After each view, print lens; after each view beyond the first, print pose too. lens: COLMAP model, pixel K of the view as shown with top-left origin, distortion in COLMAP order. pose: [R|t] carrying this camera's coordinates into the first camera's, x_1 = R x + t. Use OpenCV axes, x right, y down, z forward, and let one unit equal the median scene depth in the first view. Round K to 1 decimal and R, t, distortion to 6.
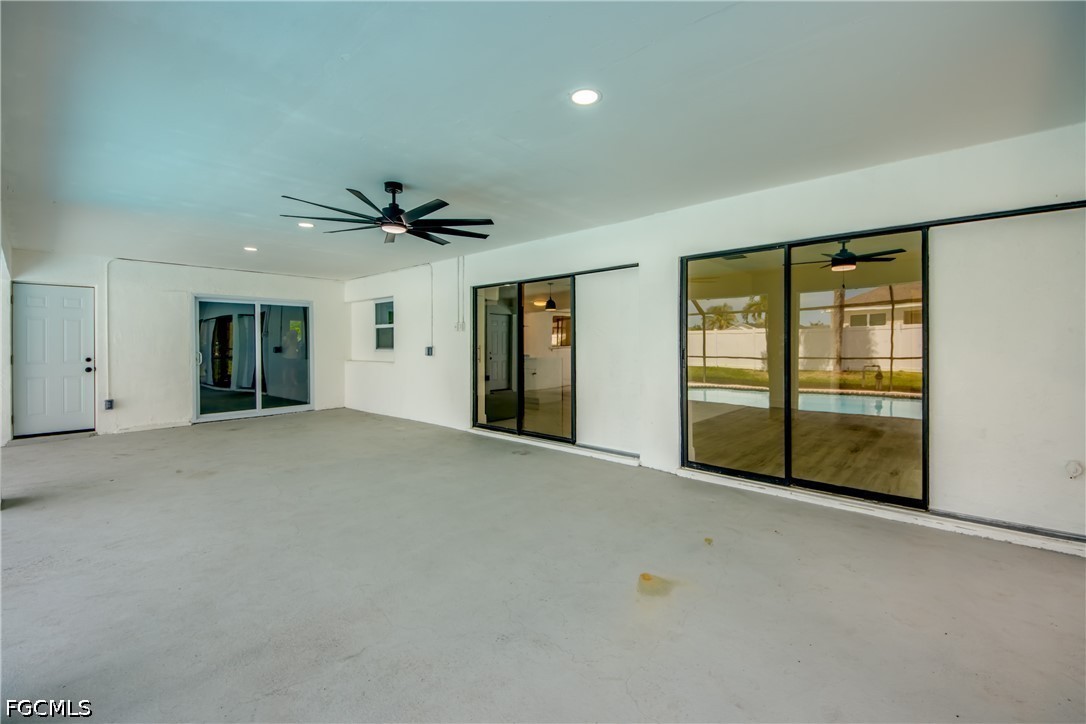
lens RADIAL K [[459.7, 0, 540.7], [0, 459.7, 357.8], [0, 0, 1]] dist [0.030260, -0.021444]
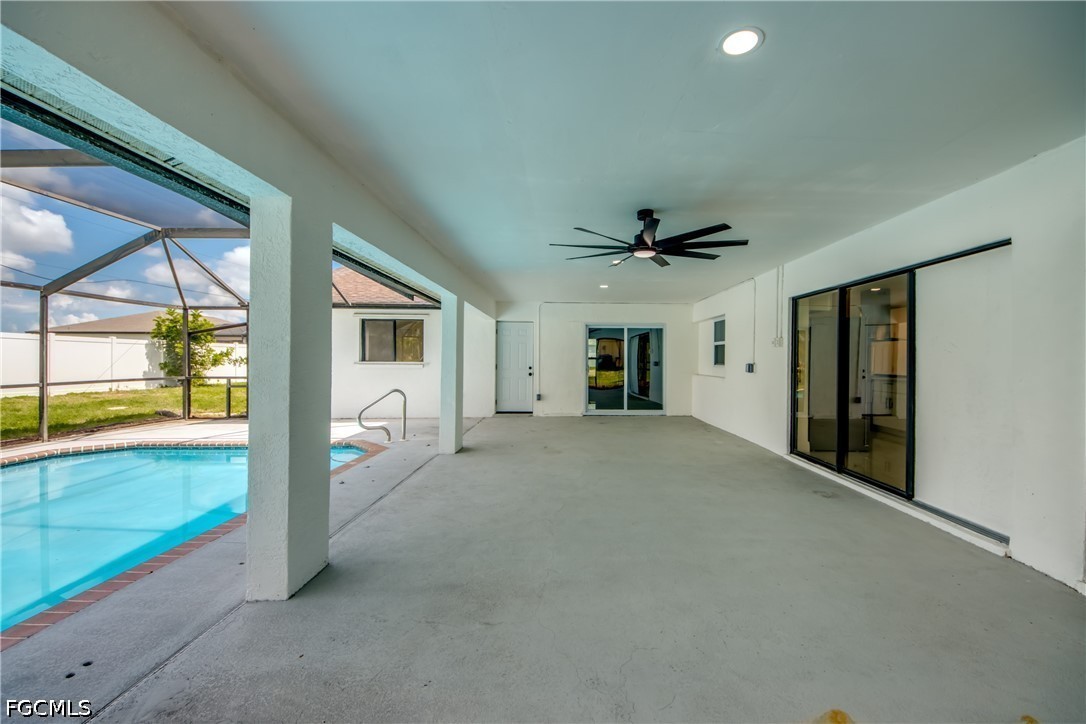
lens RADIAL K [[413.5, 0, 538.6], [0, 413.5, 366.4], [0, 0, 1]] dist [0.037295, -0.023913]
pose [[0.694291, 0.022257, -0.719350, 0.137092], [-0.031708, 0.999497, 0.000322, -0.006127], [0.718995, 0.022586, 0.694648, 0.105208]]
